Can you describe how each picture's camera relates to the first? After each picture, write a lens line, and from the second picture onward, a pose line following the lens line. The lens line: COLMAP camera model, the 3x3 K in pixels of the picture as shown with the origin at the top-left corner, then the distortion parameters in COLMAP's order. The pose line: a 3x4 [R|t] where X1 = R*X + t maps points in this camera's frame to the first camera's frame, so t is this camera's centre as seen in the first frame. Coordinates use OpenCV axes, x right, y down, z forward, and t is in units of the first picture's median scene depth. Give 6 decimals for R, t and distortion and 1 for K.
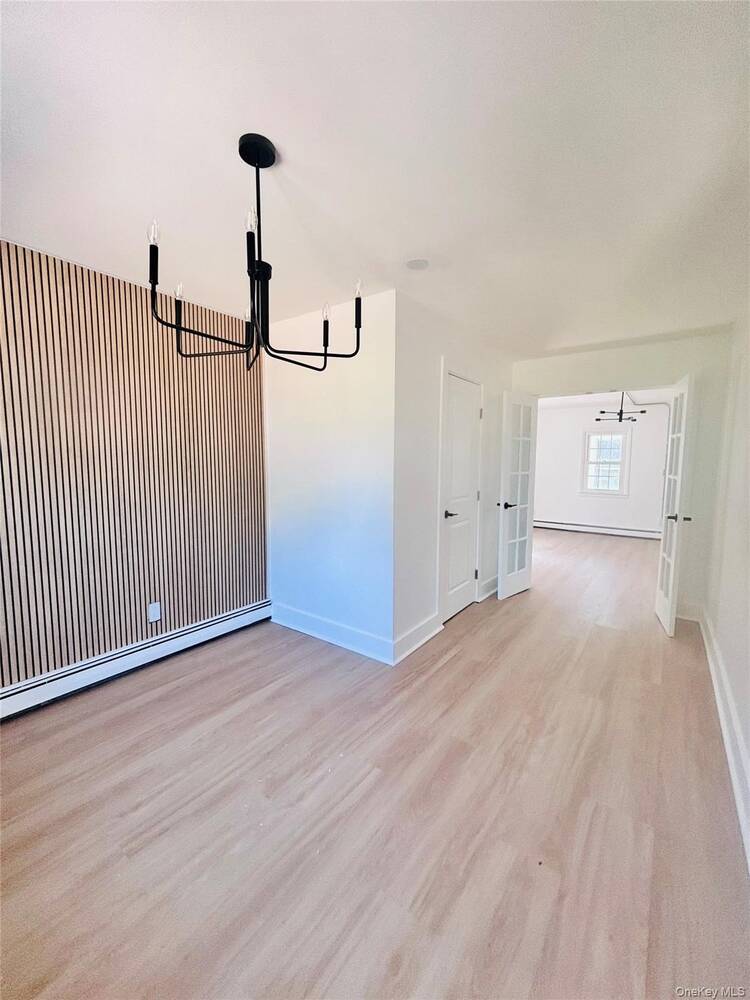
lens RADIAL K [[411.4, 0, 375.9], [0, 411.4, 494.3], [0, 0, 1]] dist [-0.000753, 0.000490]
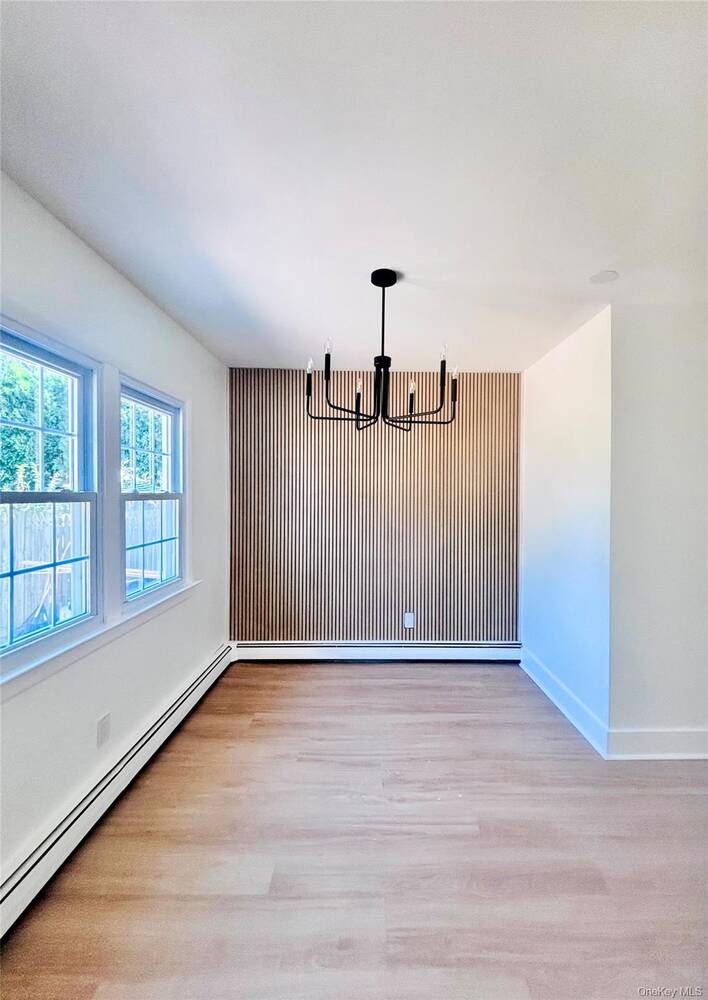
lens RADIAL K [[419.5, 0, 353.8], [0, 419.5, 502.1], [0, 0, 1]] dist [-0.004450, 0.000760]
pose [[0.582858, 0.005612, -0.812555, 0.497615], [-0.067531, 0.996851, -0.041556, -0.008485], [0.809763, 0.079094, 0.581402, 0.132060]]
